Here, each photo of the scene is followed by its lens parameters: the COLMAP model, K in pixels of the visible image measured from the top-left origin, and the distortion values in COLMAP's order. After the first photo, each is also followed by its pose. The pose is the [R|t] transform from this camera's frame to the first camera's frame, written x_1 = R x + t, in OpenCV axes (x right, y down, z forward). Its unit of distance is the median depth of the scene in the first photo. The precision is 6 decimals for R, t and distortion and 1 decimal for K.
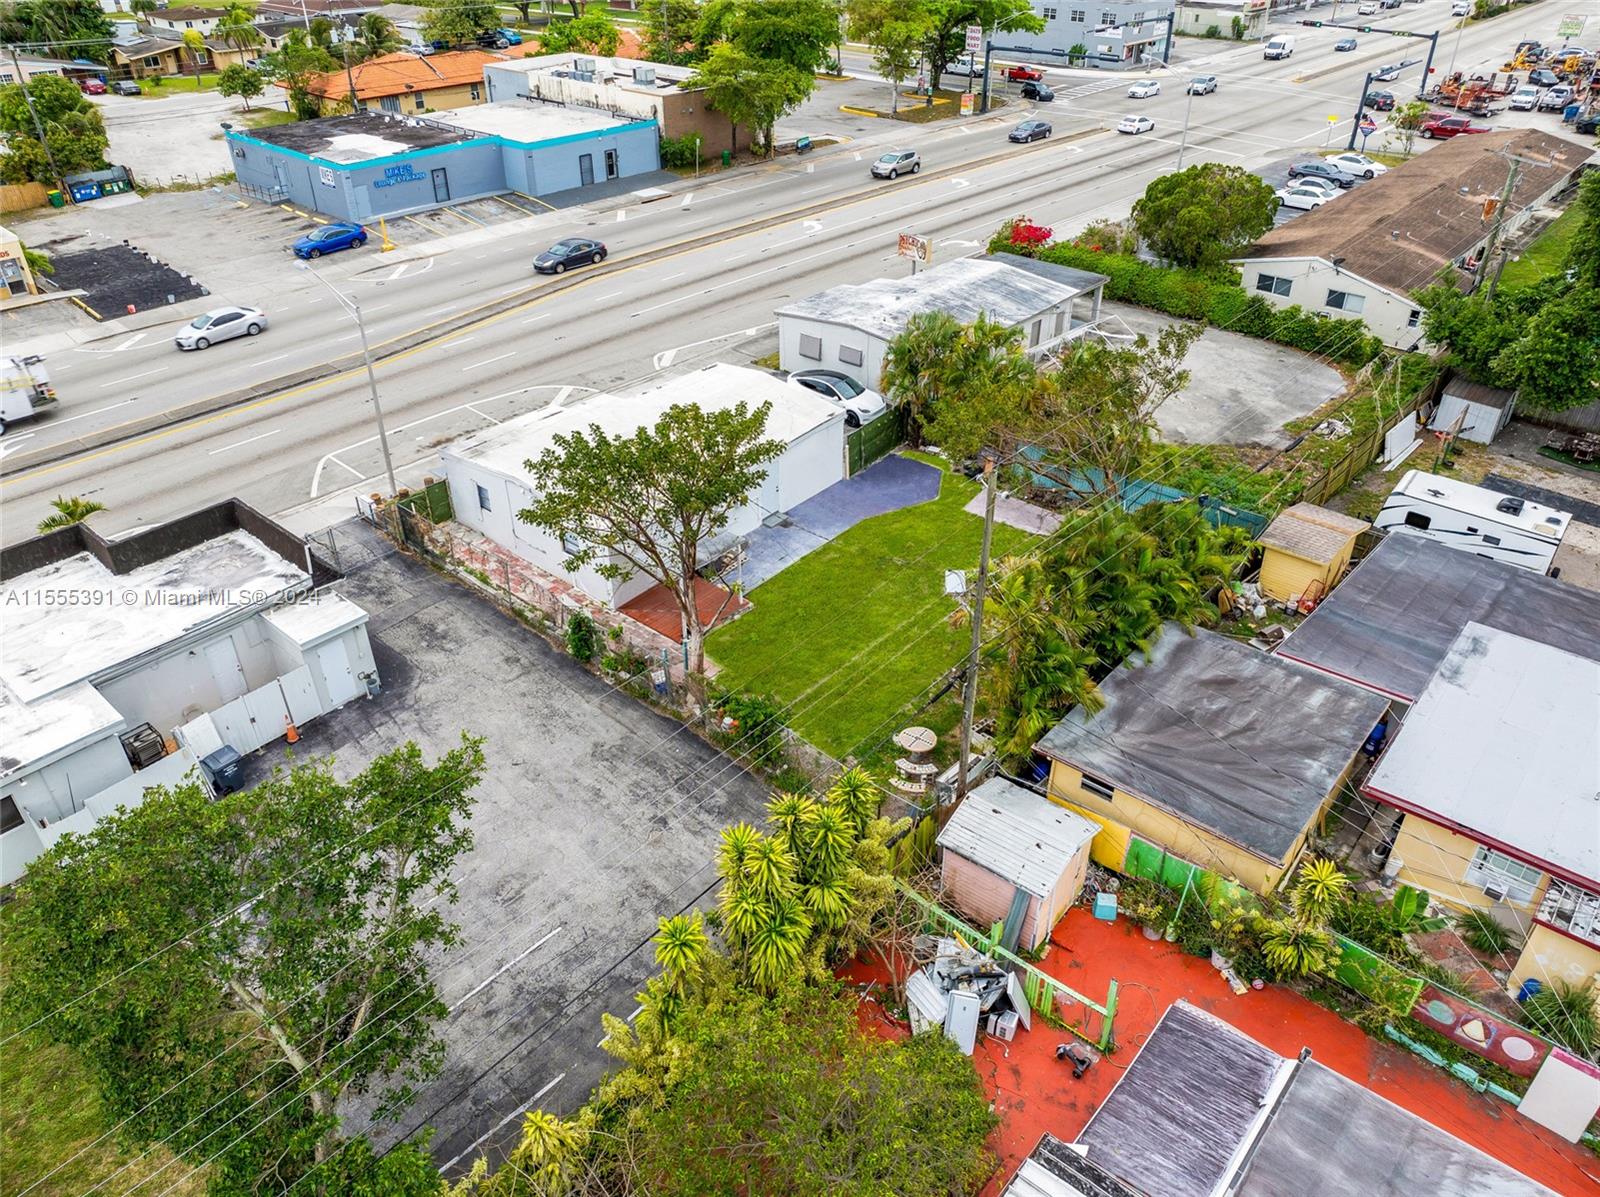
lens RADIAL K [[1108.9, 0, 806.3], [0, 1108.9, 613.2], [0, 0, 1]] dist [-0.031683, -0.003290]
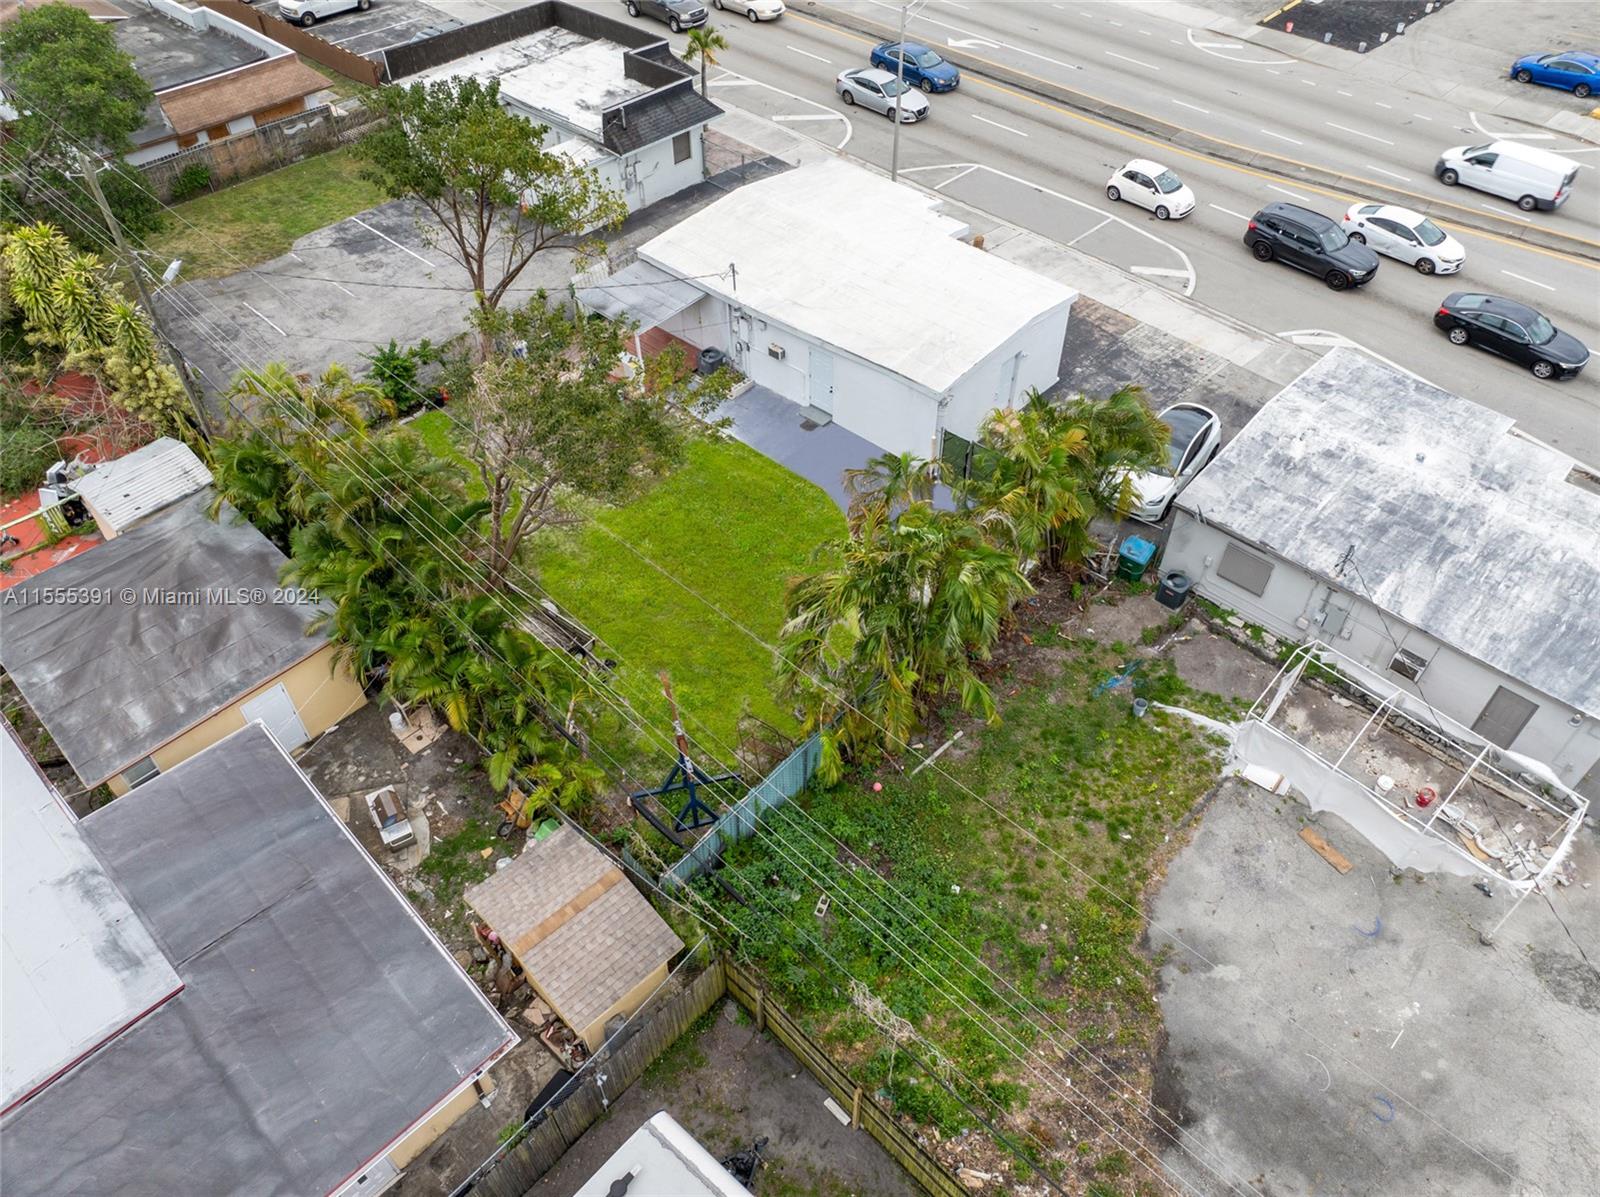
lens RADIAL K [[1128.6, 0, 815.8], [0, 1128.6, 594.8], [0, 0, 1]] dist [-0.082745, 0.068082]
pose [[-0.033376, 0.711074, -0.702324, 0.502432], [-0.566085, 0.565679, 0.599629, -0.390793], [0.823671, 0.417589, 0.383648, 0.558287]]
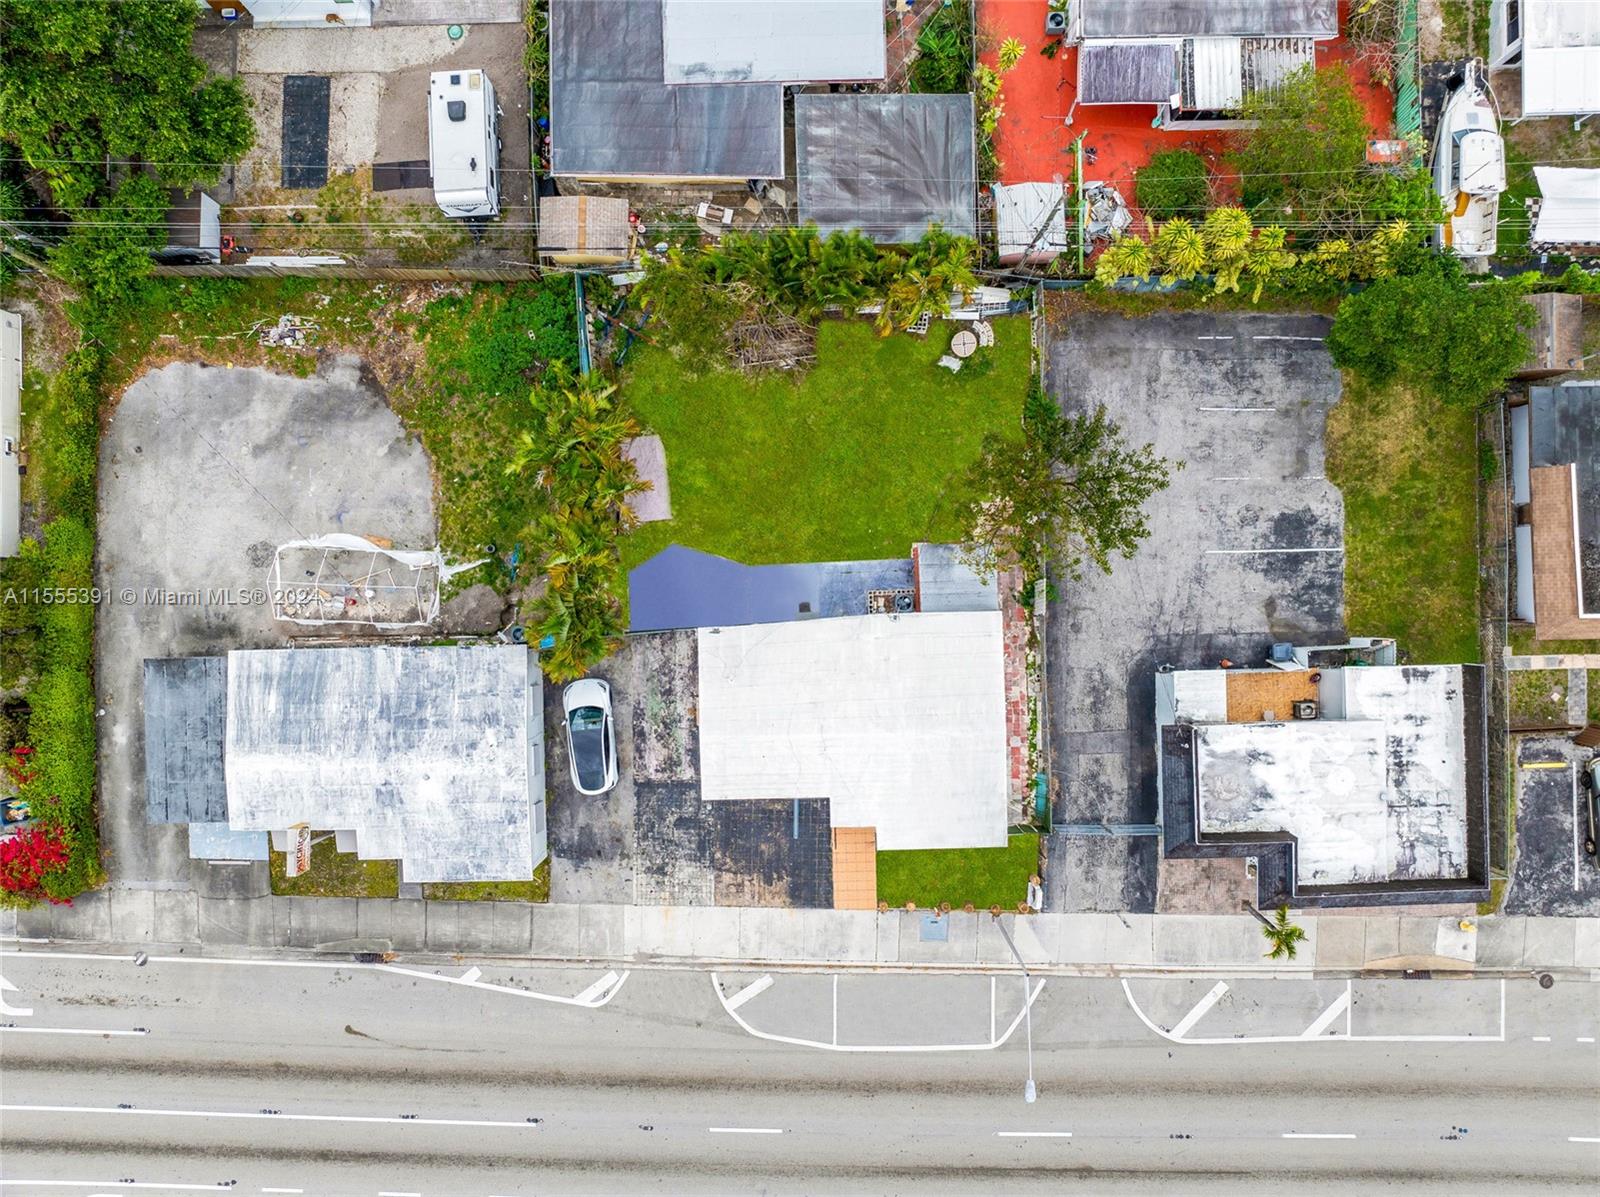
lens RADIAL K [[1120.6, 0, 799.4], [0, 1120.6, 594.7], [0, 0, 1]] dist [-0.034283, 0.000040]
pose [[-0.669119, -0.743115, 0.007823, -0.010264], [0.424773, -0.373796, 0.824527, -0.788917], [-0.609794, 0.555029, 0.565769, 0.255257]]
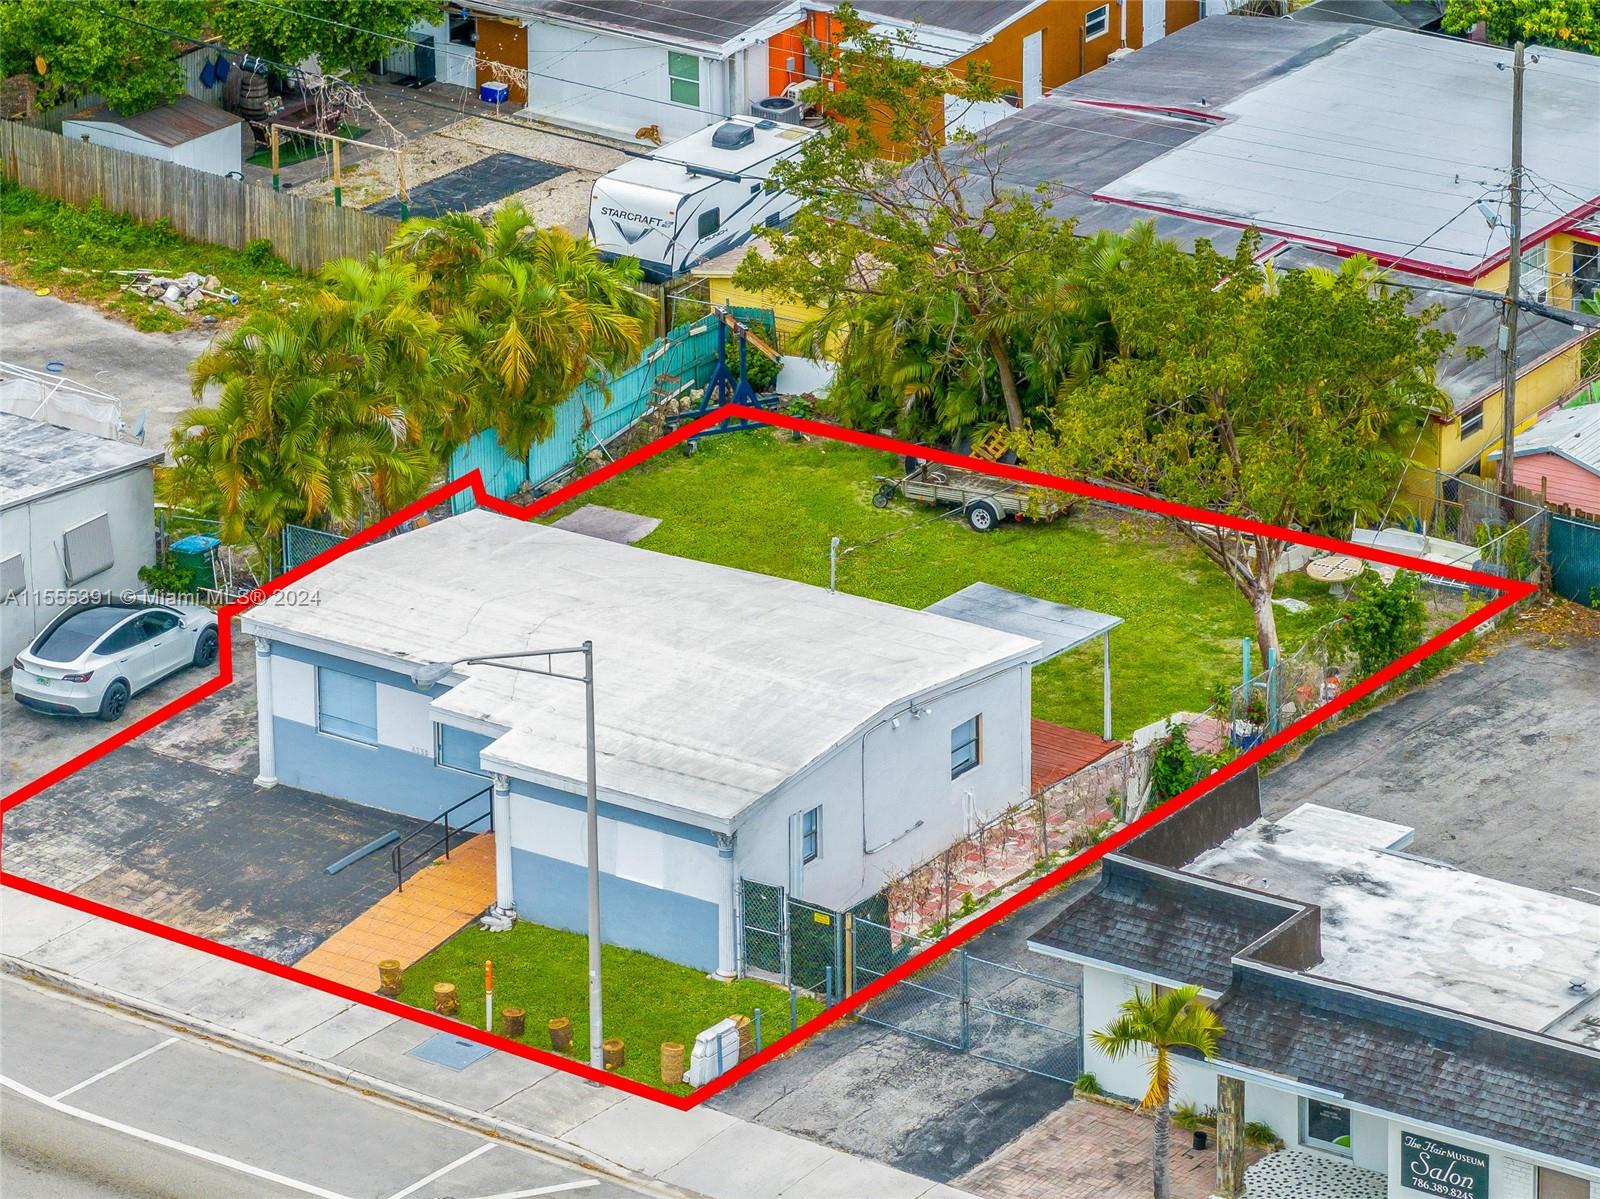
lens RADIAL K [[7497.6, 0, 800.0], [0, 7497.6, 599.5], [0, 0, 1]] dist [-0.024838, 0.618756]
pose [[-0.096908, -0.367951, 0.924782, -2.346269], [0.568861, 0.741957, 0.354820, -0.961654], [-0.816704, 0.560457, 0.137412, 0.363344]]
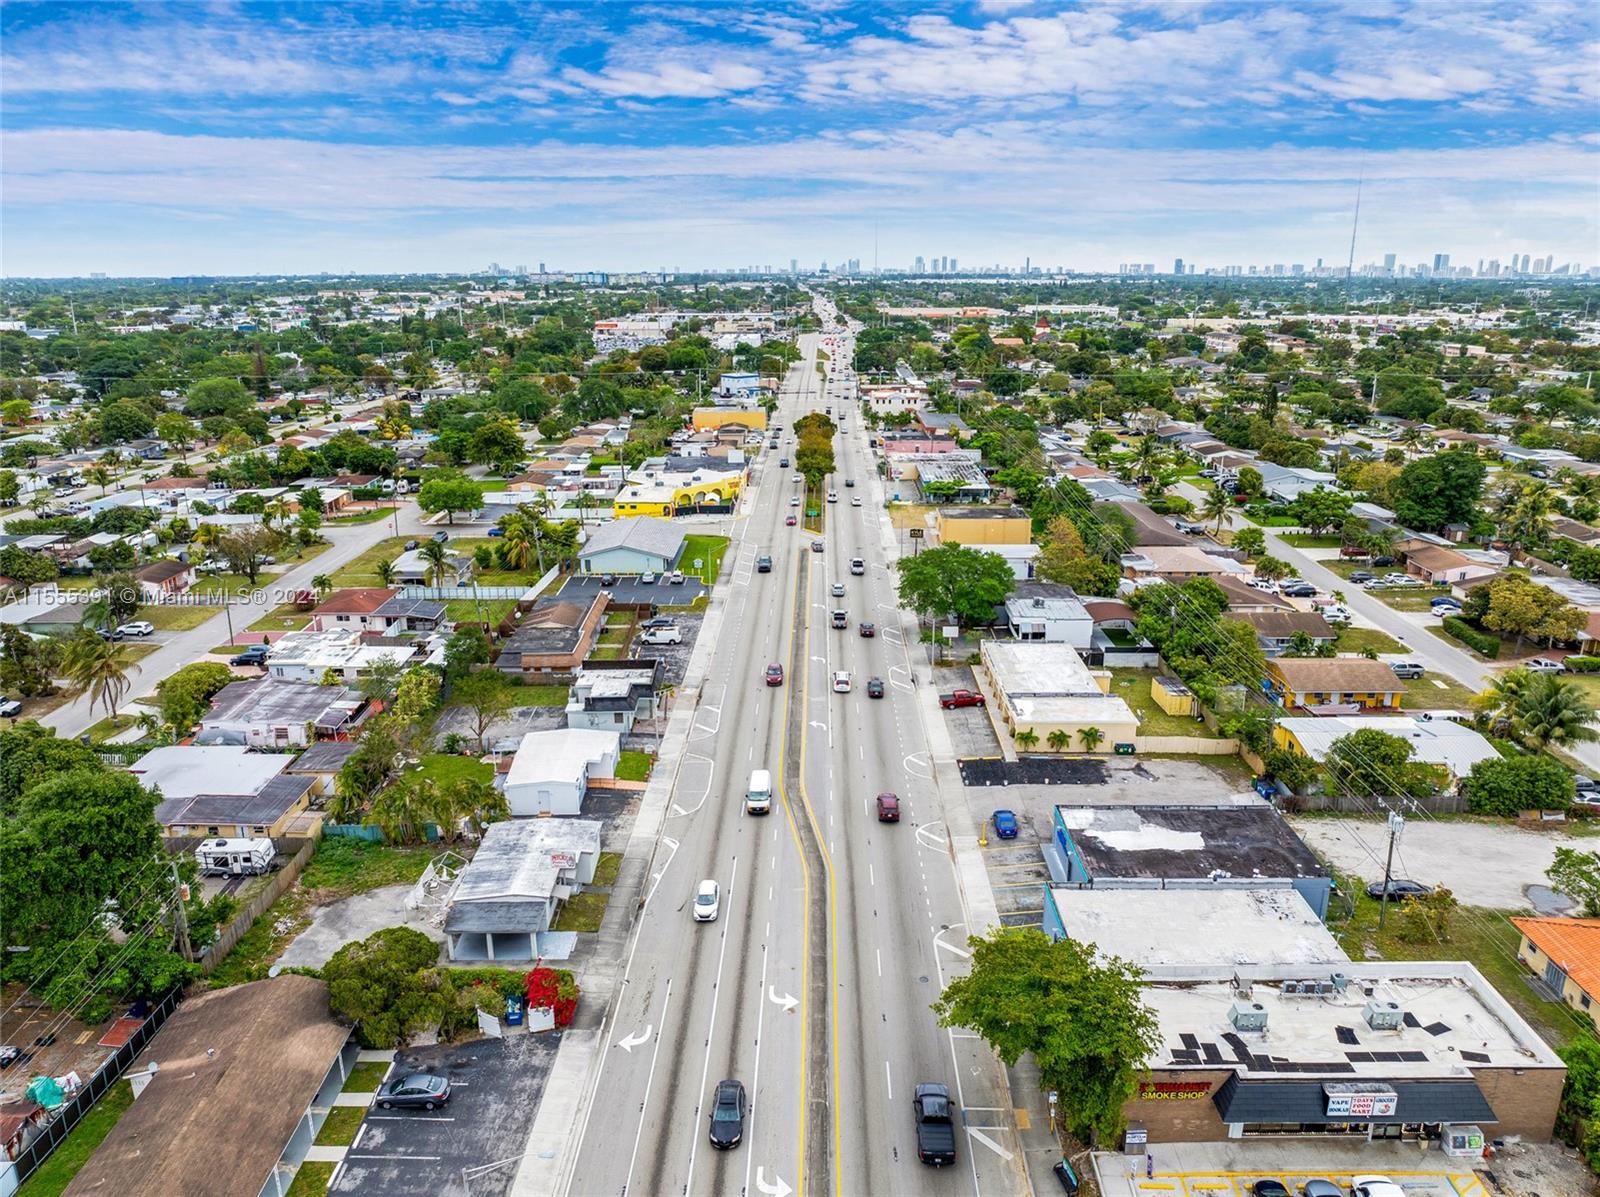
lens RADIAL K [[1120.6, 0, 799.4], [0, 1120.6, 594.7], [0, 0, 1]] dist [-0.034283, 0.000040]
pose [[-0.743566, 0.187700, -0.641778, 0.808690], [-0.373974, 0.678906, 0.631847, -1.745149], [0.554304, 0.709828, -0.434616, 1.656165]]
